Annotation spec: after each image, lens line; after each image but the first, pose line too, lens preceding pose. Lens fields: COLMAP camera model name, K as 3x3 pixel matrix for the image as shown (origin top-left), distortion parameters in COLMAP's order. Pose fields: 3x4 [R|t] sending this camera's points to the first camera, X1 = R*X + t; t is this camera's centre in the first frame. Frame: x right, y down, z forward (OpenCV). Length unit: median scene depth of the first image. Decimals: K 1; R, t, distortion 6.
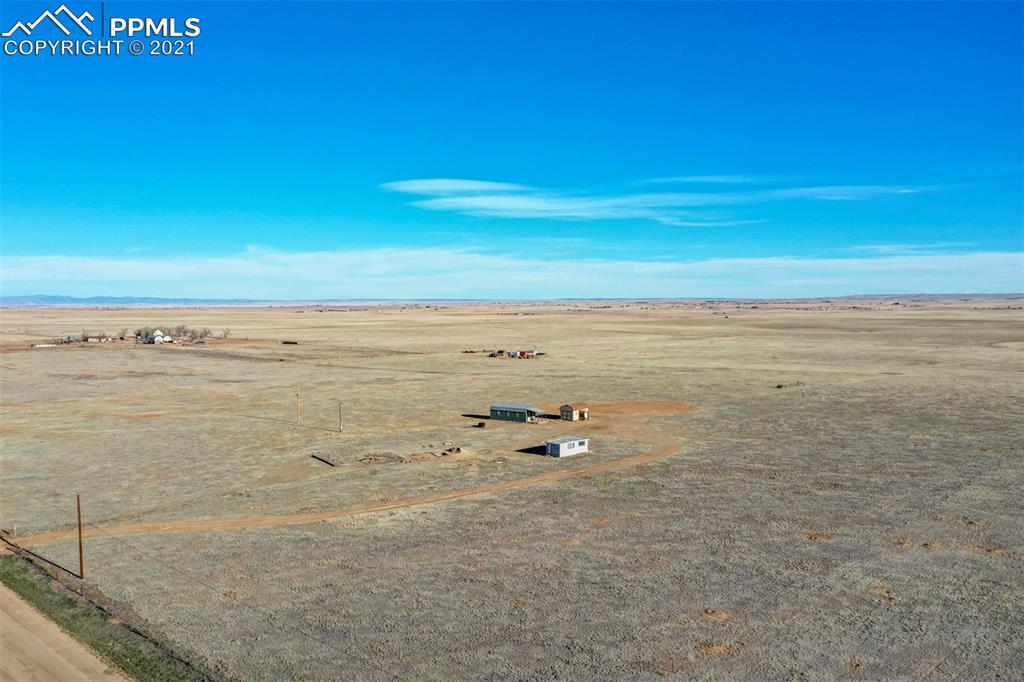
lens RADIAL K [[834.8, 0, 505.6], [0, 834.8, 341.3], [0, 0, 1]] dist [0.001656, 0.005649]
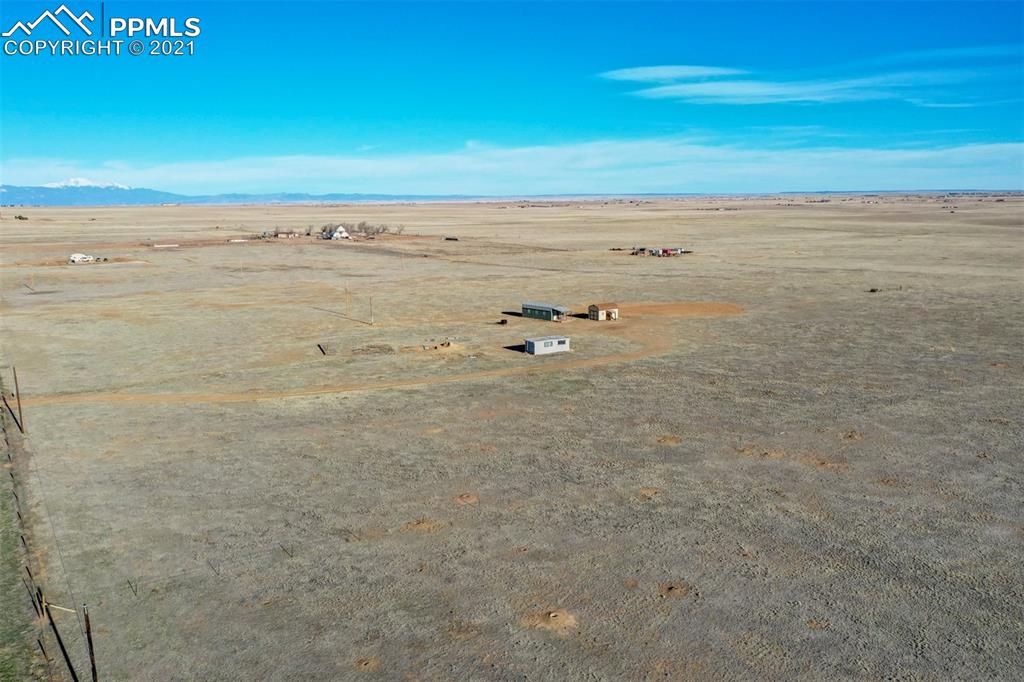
lens RADIAL K [[834.8, 0, 516.7], [0, 834.8, 348.5], [0, 0, 1]] dist [0.001656, 0.005649]
pose [[0.970361, 0.036371, -0.238908, 0.166452], [-0.004396, 0.991102, 0.133029, -0.004128], [0.241620, -0.128035, 0.961887, -0.003331]]
